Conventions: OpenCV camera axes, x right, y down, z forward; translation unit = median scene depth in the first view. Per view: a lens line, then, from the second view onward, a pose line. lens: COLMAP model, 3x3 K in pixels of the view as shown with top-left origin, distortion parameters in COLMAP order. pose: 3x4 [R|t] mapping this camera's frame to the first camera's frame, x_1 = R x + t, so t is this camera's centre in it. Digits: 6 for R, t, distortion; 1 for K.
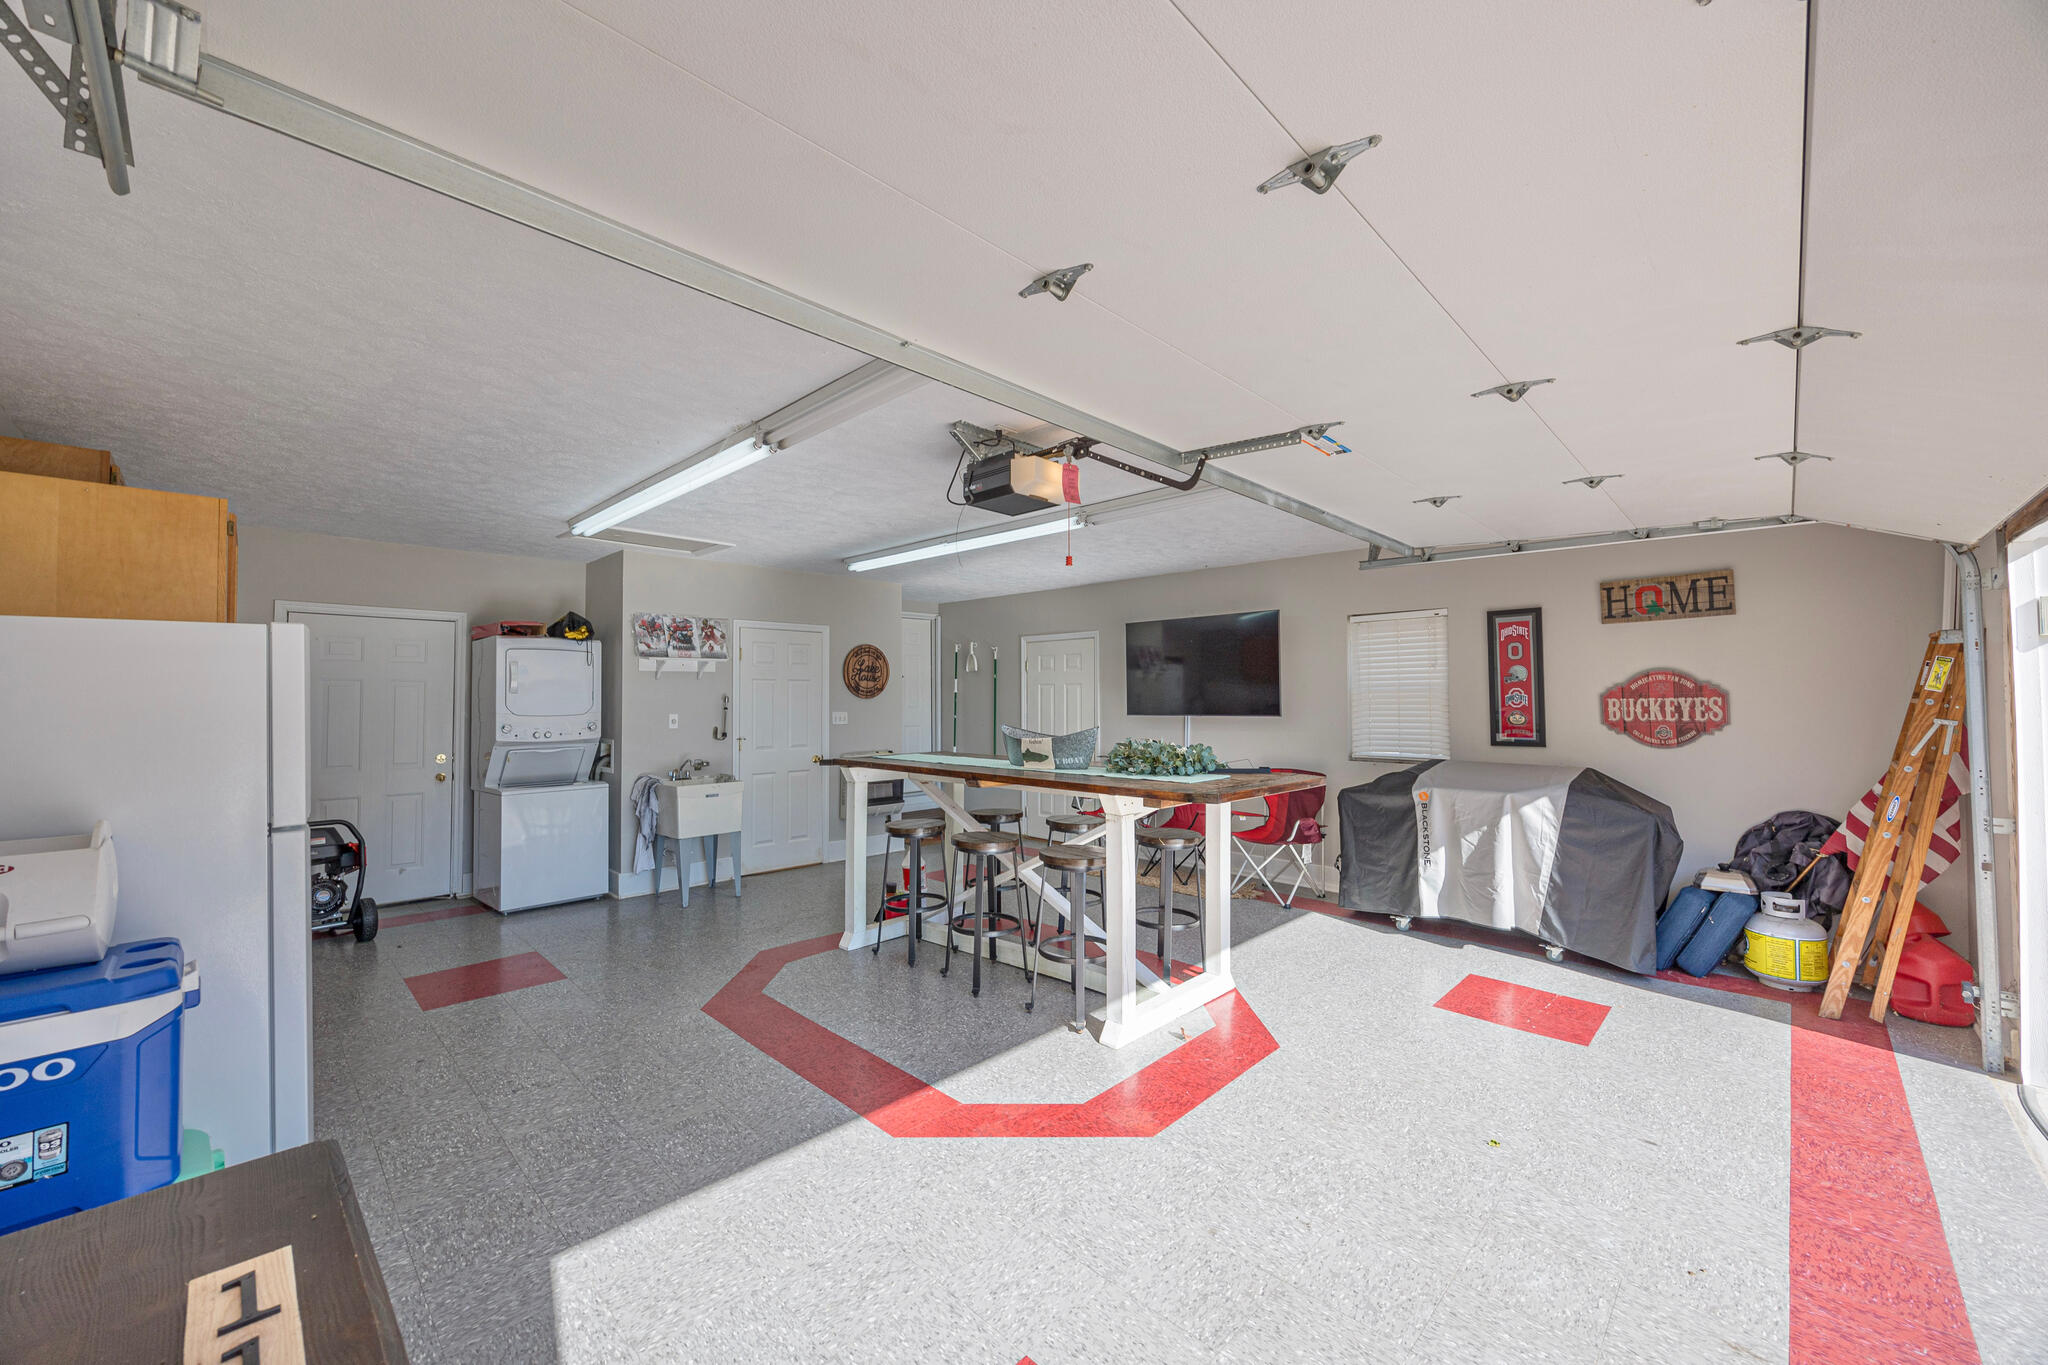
lens RADIAL K [[785.5, 0, 1025.9], [0, 785.5, 682.3], [0, 0, 1]] dist [-0.005552, 0.000094]
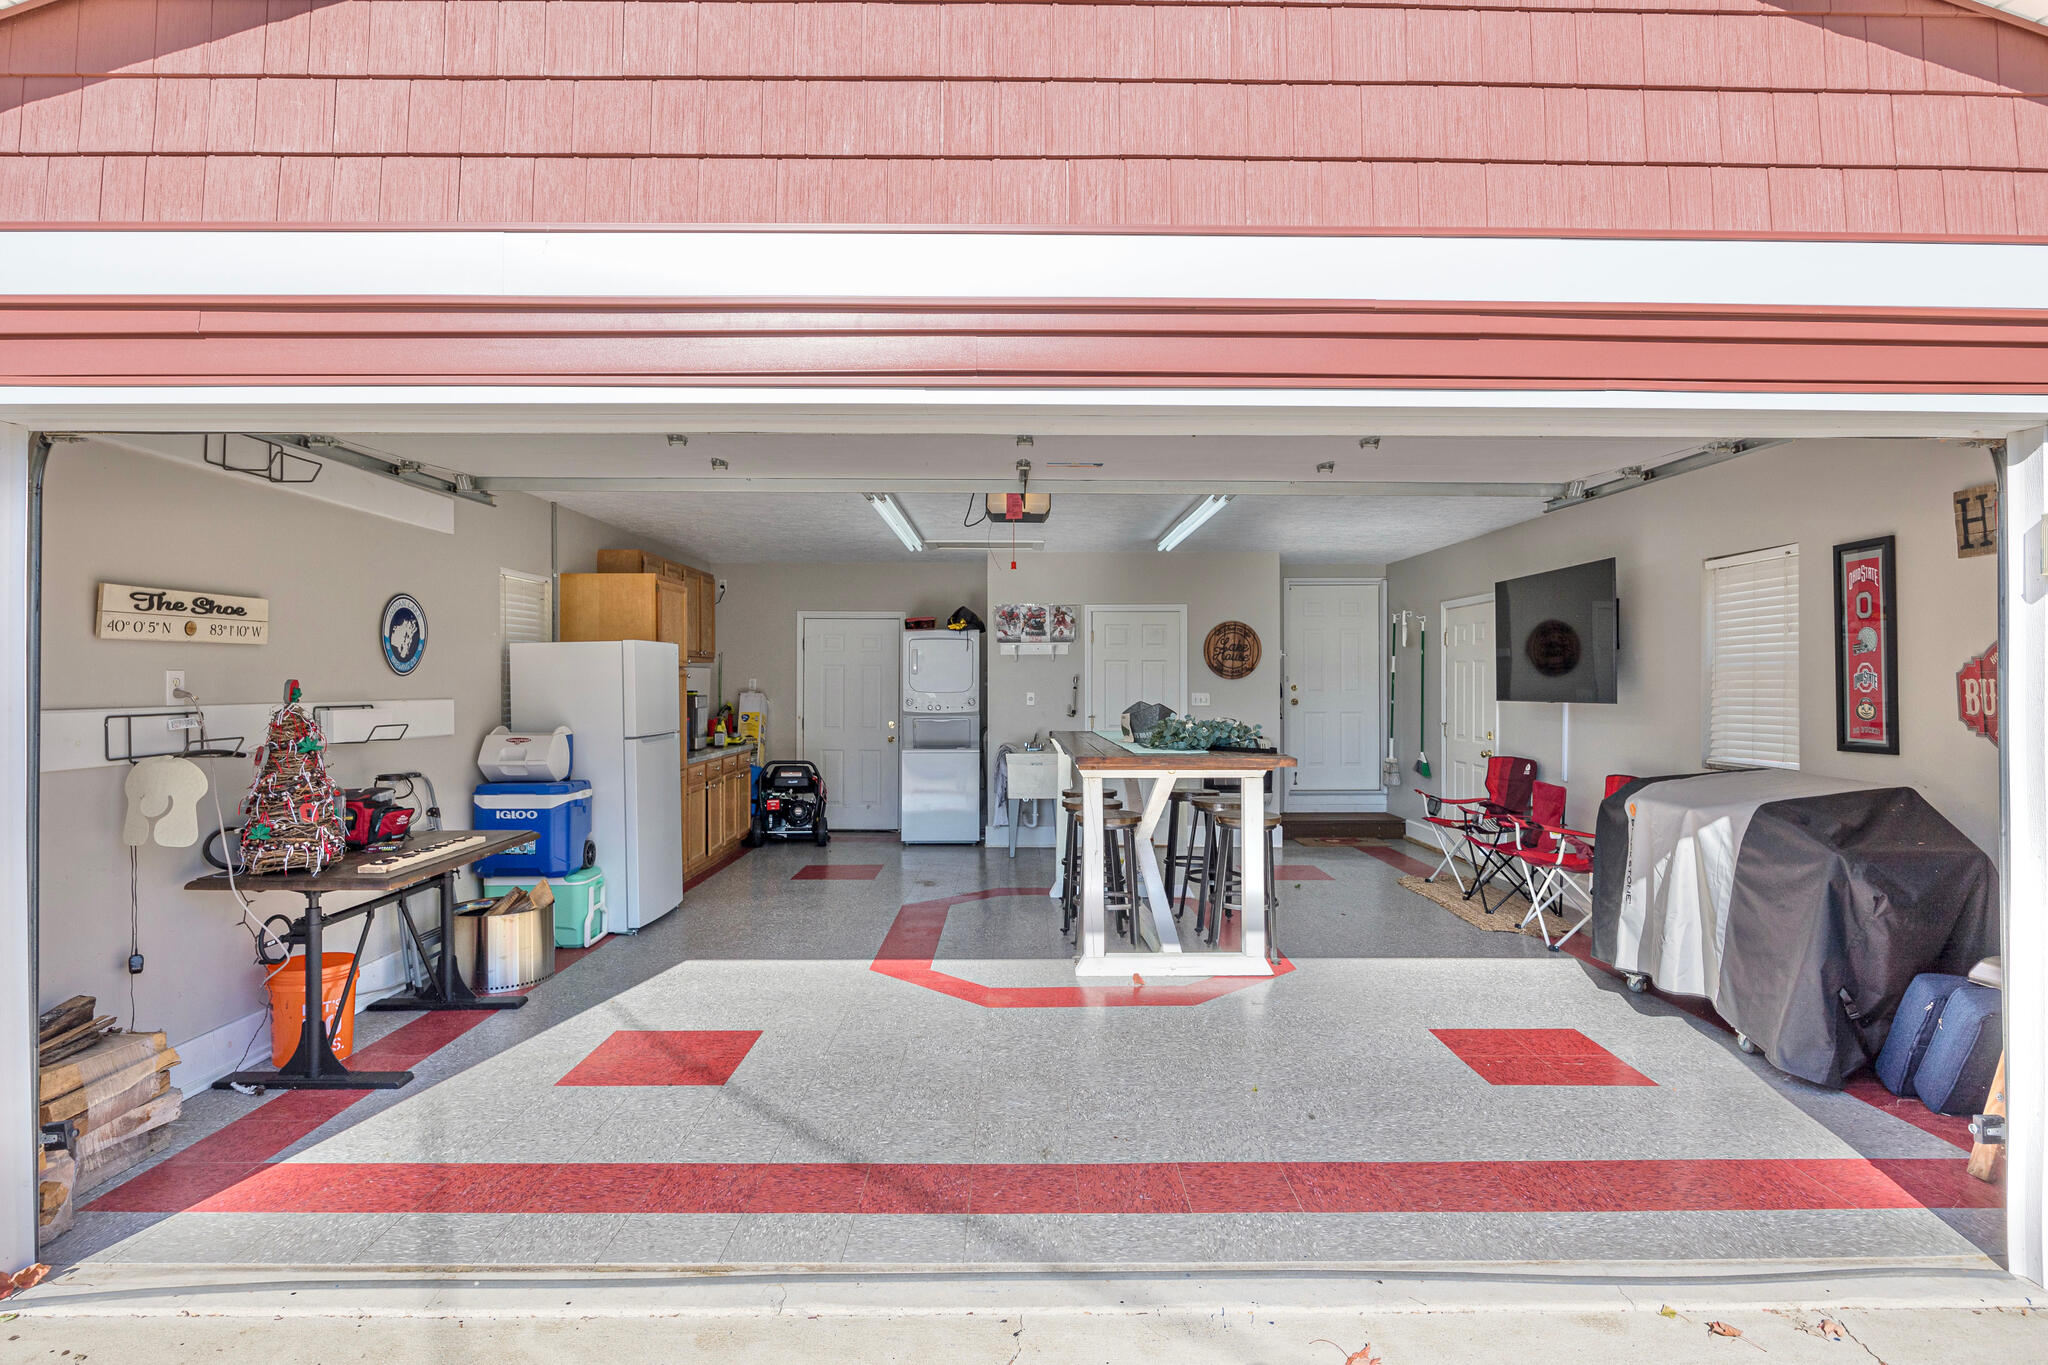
lens RADIAL K [[1086.1, 0, 1025.8], [0, 1086.1, 678.3], [0, 0, 1]] dist [-0.003478, -0.000196]
pose [[0.702185, 0.000548, -0.711995, 0.760945], [0.011197, 0.999868, 0.011811, 0.002040], [0.711907, -0.016266, 0.702086, -0.116857]]
